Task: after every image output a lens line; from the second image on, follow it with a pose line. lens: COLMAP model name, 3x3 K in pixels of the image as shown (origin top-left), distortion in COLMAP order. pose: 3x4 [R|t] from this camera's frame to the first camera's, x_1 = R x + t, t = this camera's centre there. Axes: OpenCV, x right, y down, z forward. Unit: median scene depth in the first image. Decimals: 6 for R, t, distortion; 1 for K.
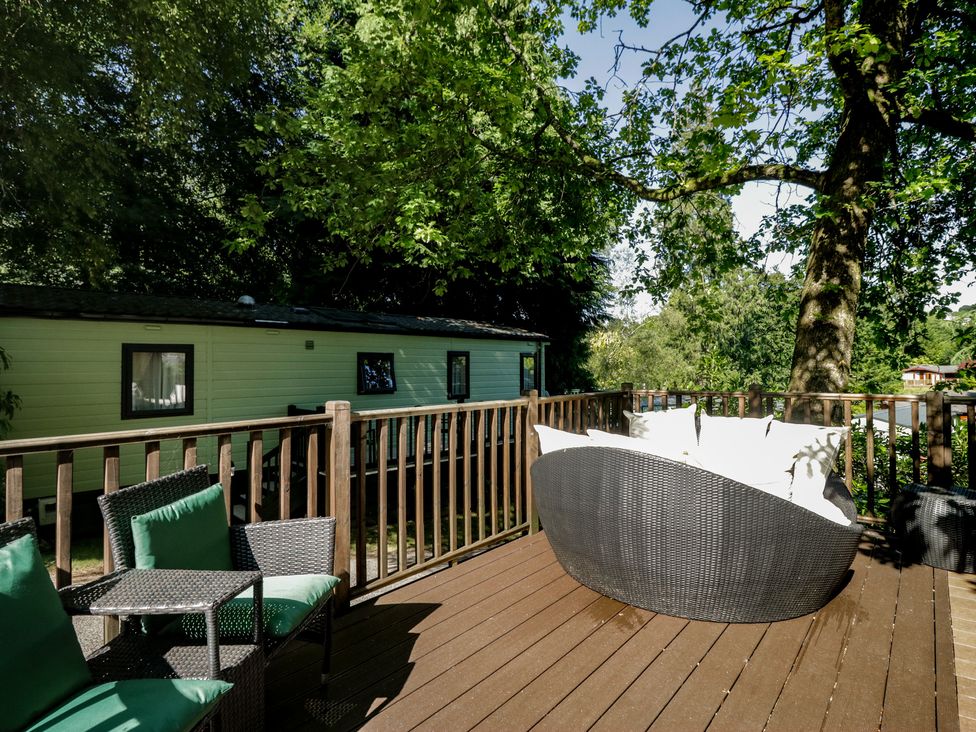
lens RADIAL K [[514.0, 0, 487.2], [0, 514.0, 354.7], [0, 0, 1]] dist [-0.002255, -0.014233]
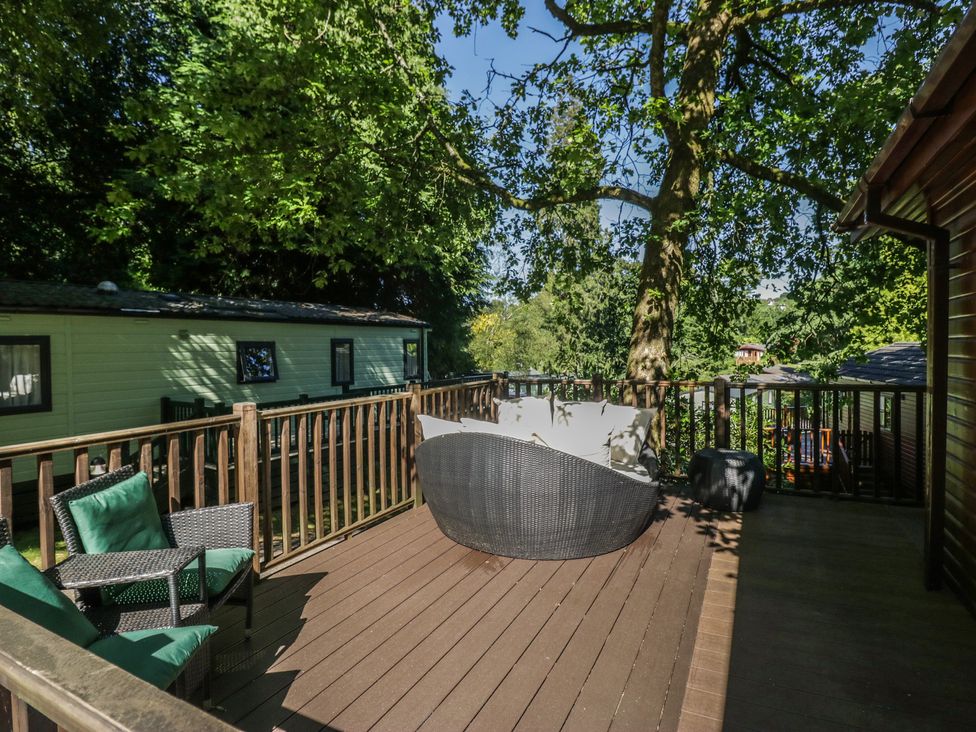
lens RADIAL K [[514.0, 0, 487.2], [0, 514.0, 354.7], [0, 0, 1]] dist [-0.002255, -0.014233]
pose [[0.974296, -0.010143, 0.225043, -0.018184], [0.001258, 0.999215, 0.039588, -0.049961], [-0.225268, -0.038288, 0.973544, -0.185874]]
